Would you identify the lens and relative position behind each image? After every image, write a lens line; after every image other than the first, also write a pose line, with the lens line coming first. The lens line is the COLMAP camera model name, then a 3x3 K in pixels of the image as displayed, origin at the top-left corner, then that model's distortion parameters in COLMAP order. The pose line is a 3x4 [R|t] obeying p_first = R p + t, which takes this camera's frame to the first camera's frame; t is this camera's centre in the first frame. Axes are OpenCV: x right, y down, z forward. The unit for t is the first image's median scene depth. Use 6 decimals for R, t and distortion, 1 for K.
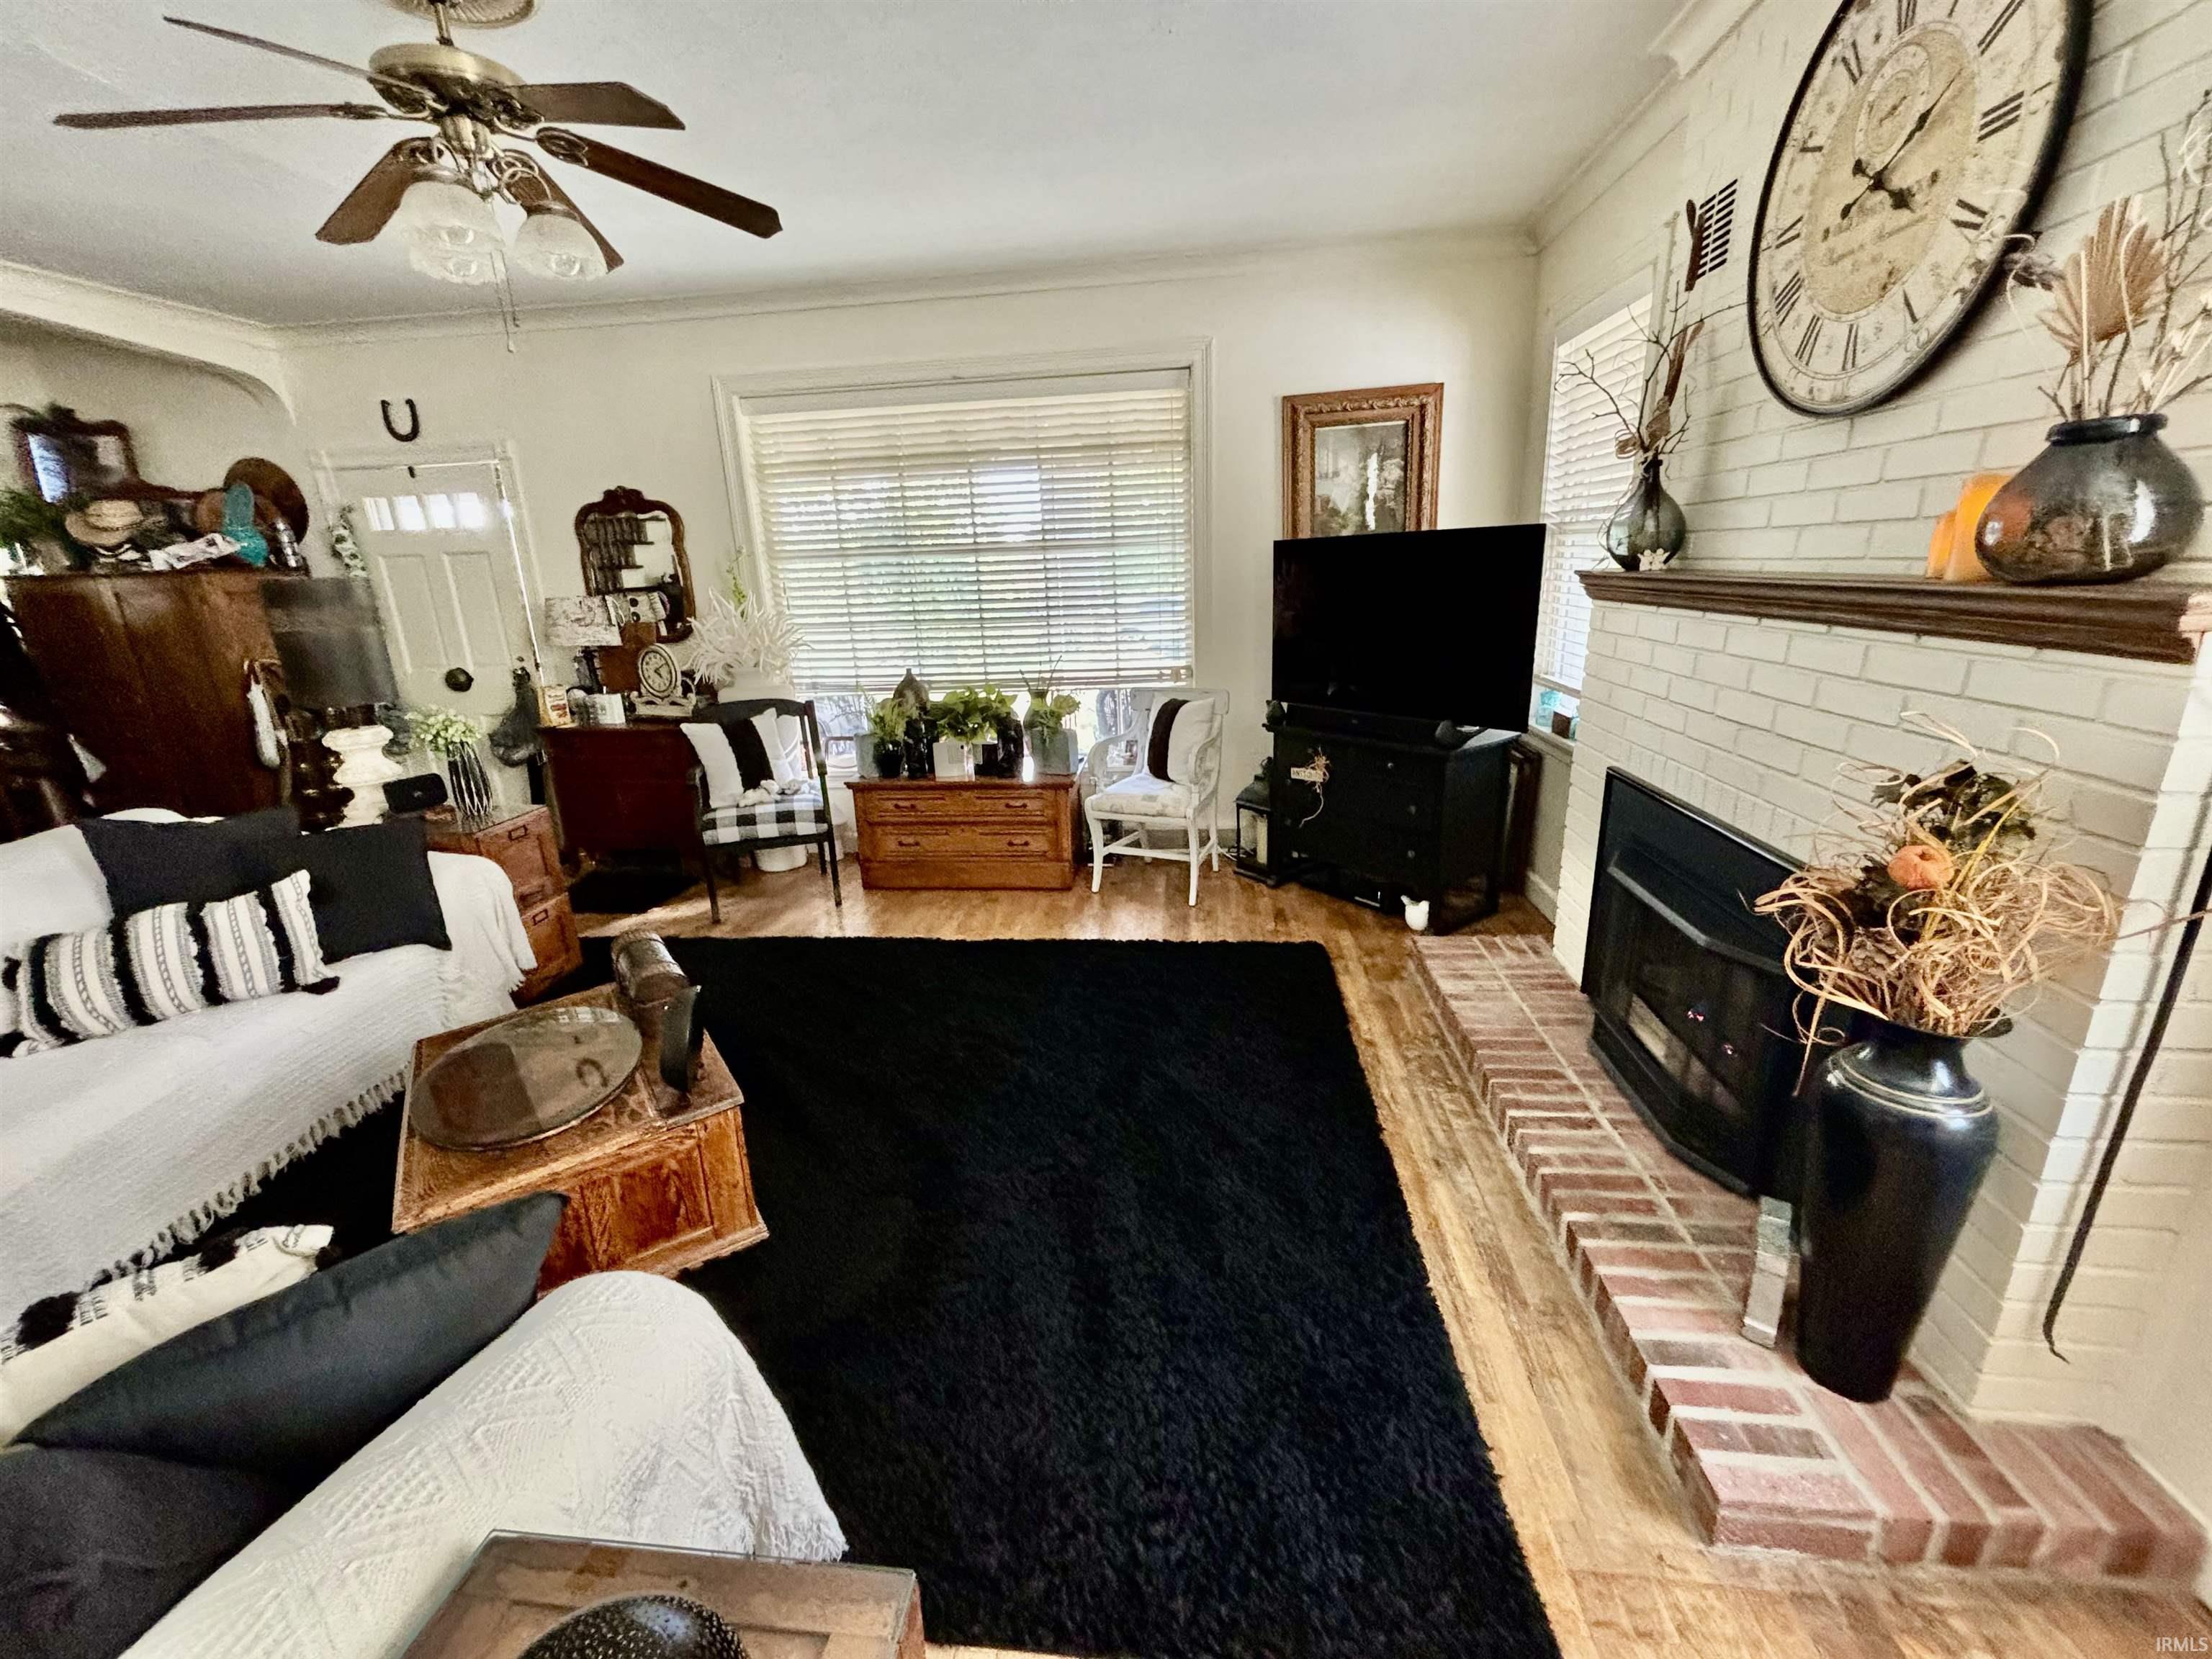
lens RADIAL K [[885.6, 0, 1106.0], [0, 885.6, 829.5], [0, 0, 1]] dist [0.012174, -0.005767]
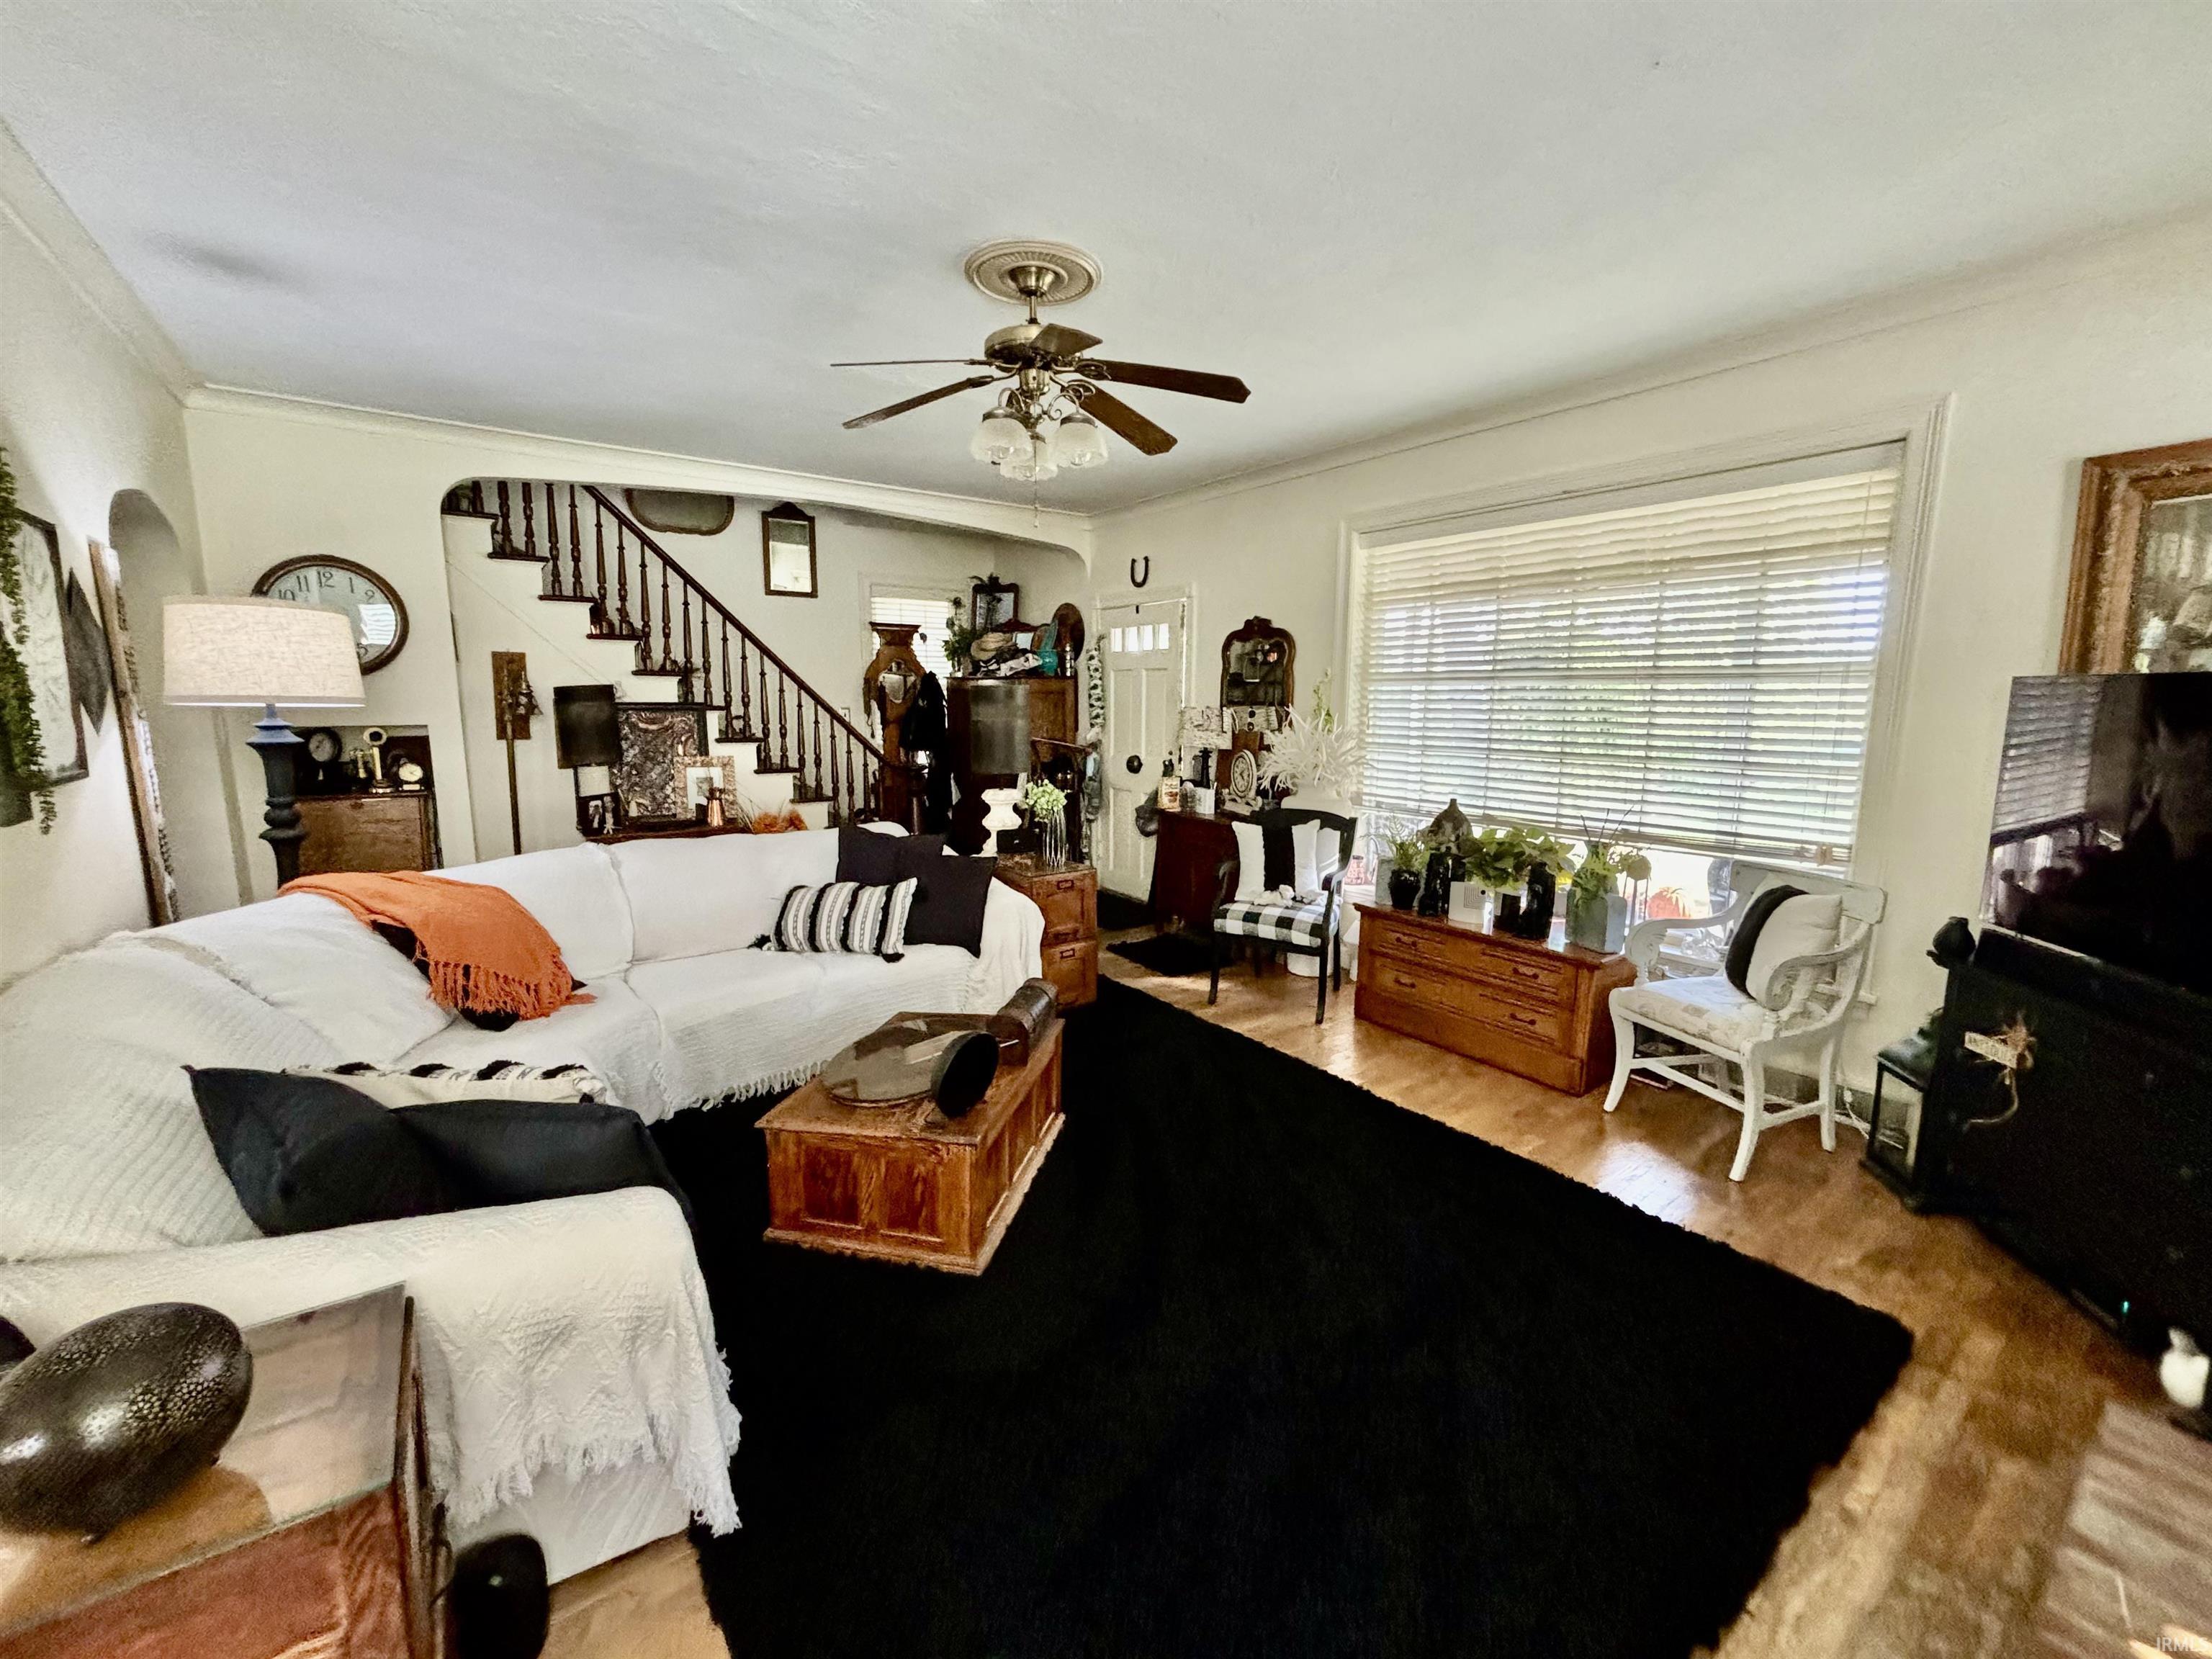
lens RADIAL K [[885.6, 0, 1106.0], [0, 885.6, 829.5], [0, 0, 1]] dist [0.012174, -0.005767]
pose [[0.680074, 0.151822, -0.717252, 0.210643], [-0.240232, 0.970458, -0.022361, -0.045234], [0.692667, 0.187515, 0.696455, 0.114581]]
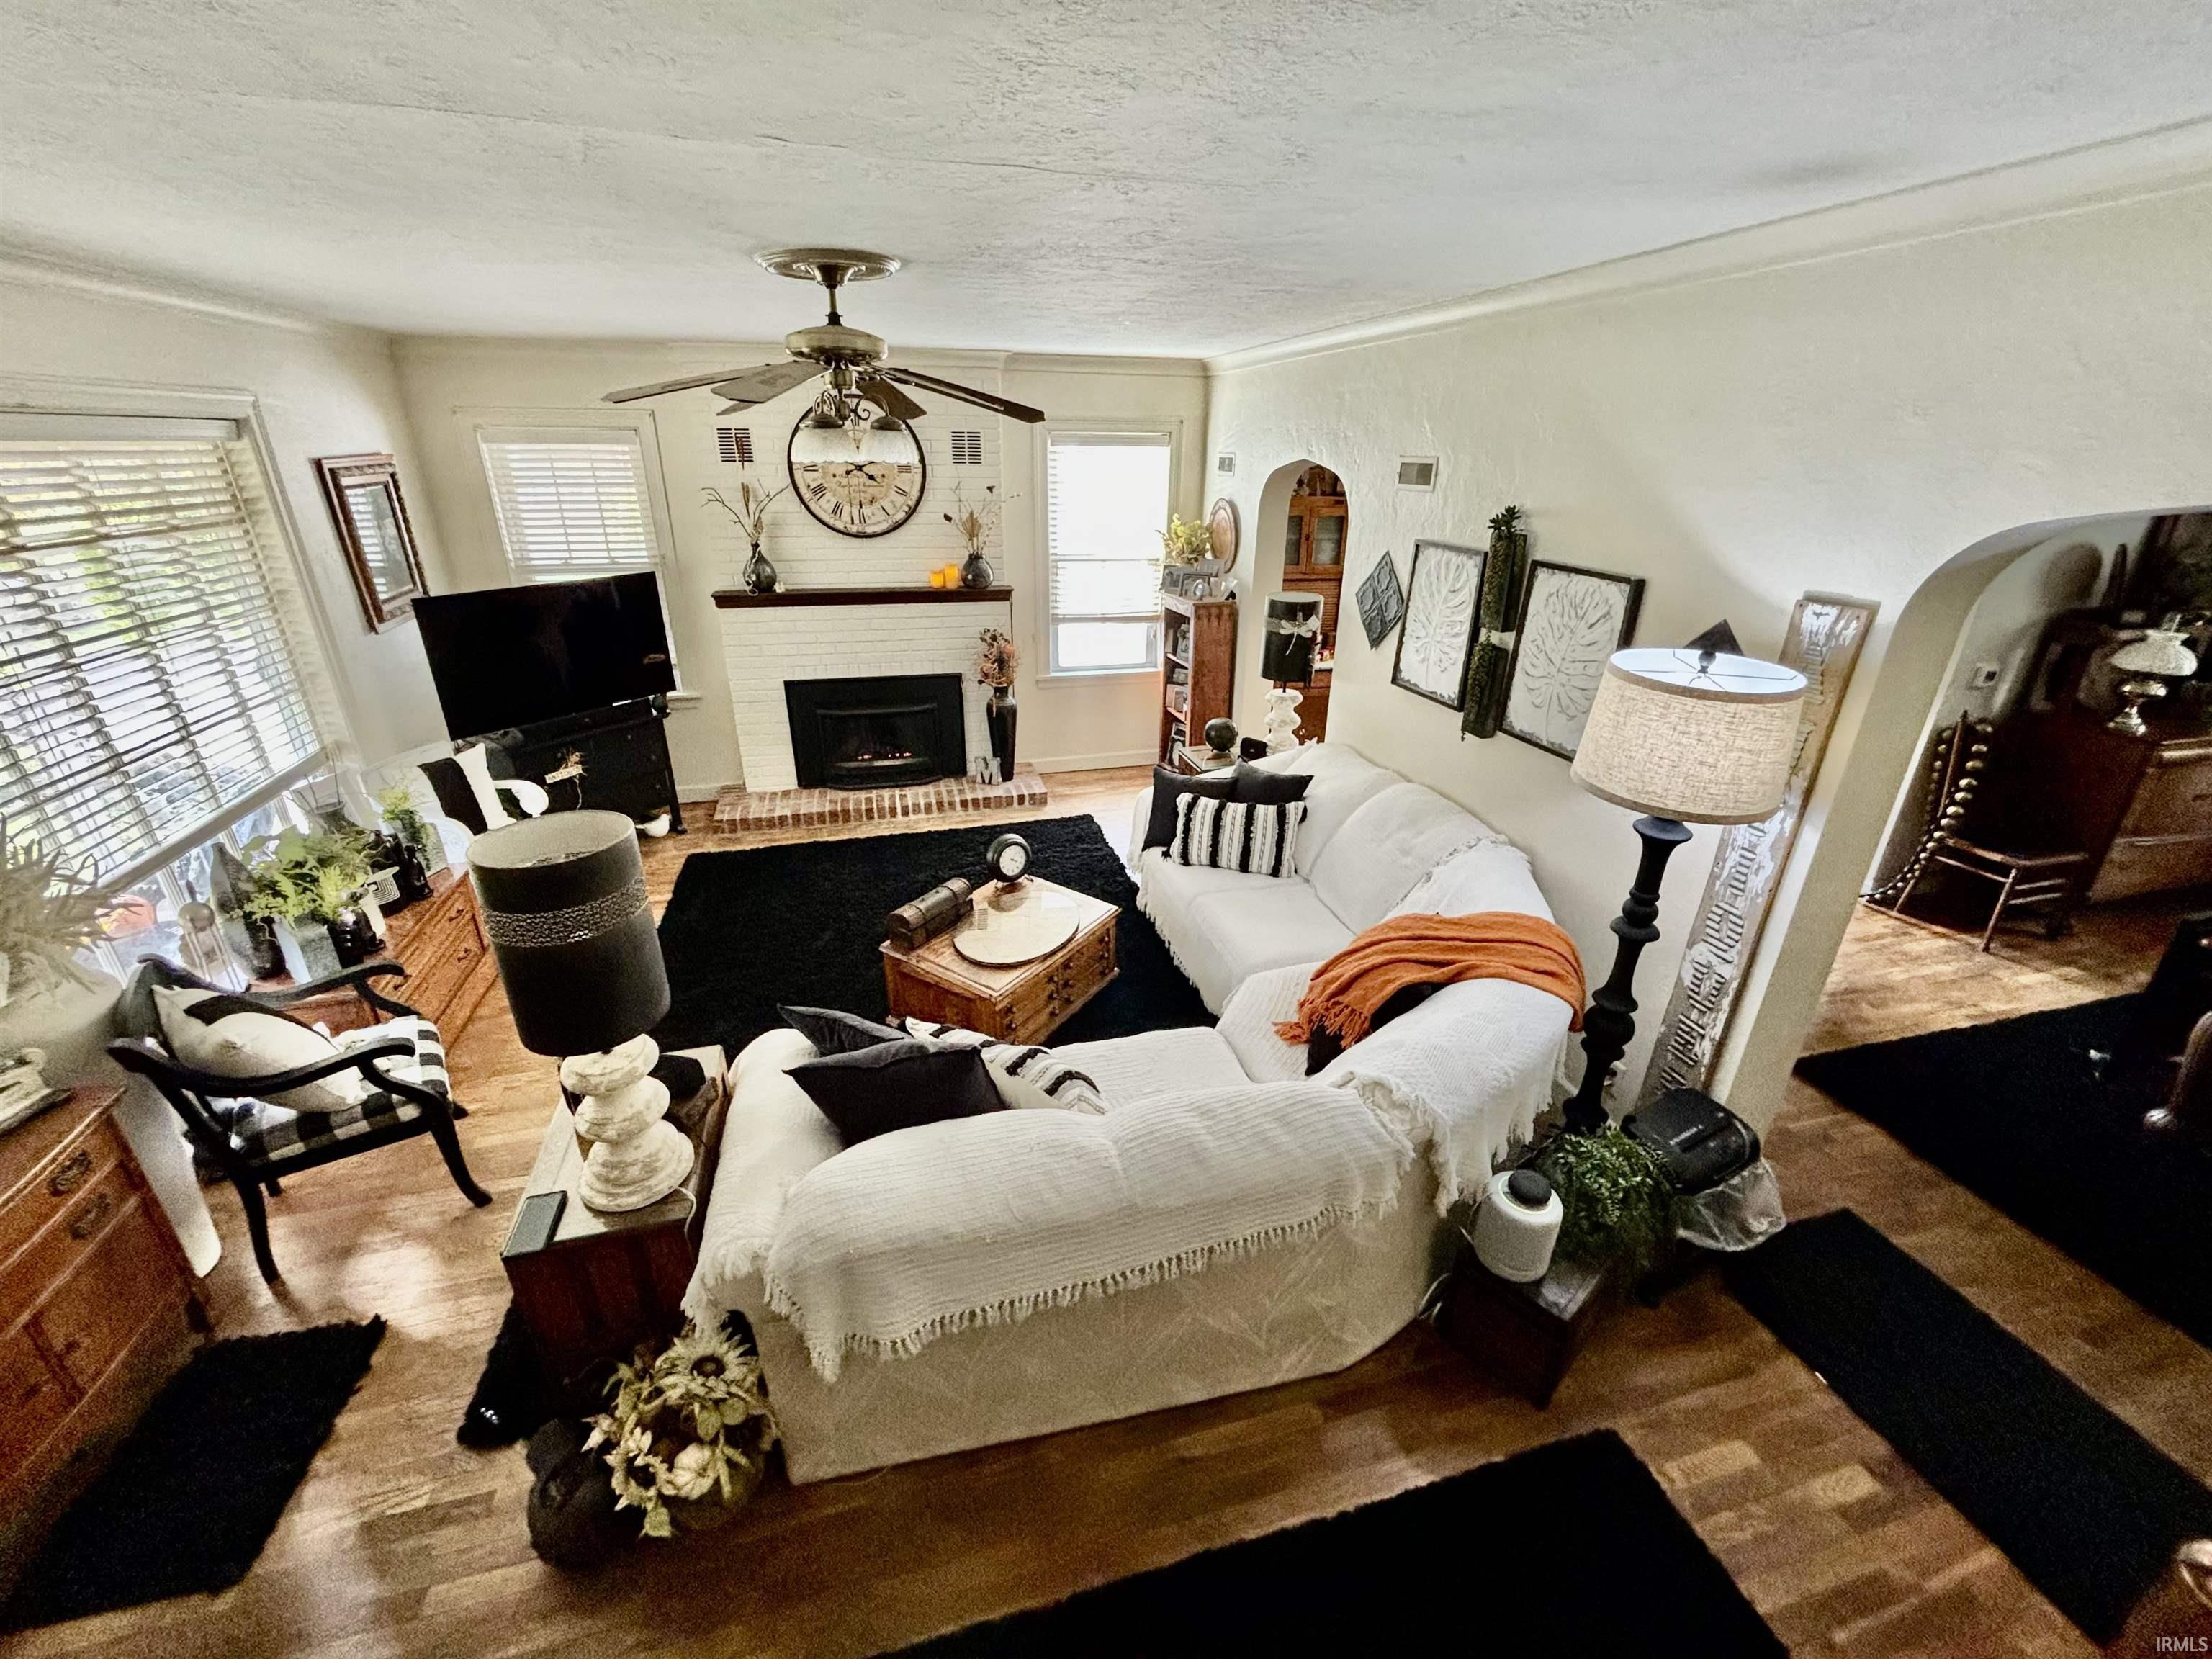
lens RADIAL K [[905.3, 0, 1100.0], [0, 905.3, 825.6], [0, 0, 1]] dist [-0.007735, 0.006395]
pose [[-0.351576, -0.333375, 0.874789, -1.091563], [0.270327, 0.858485, 0.435805, -0.323839], [-0.896280, 0.389697, -0.211703, 0.567489]]
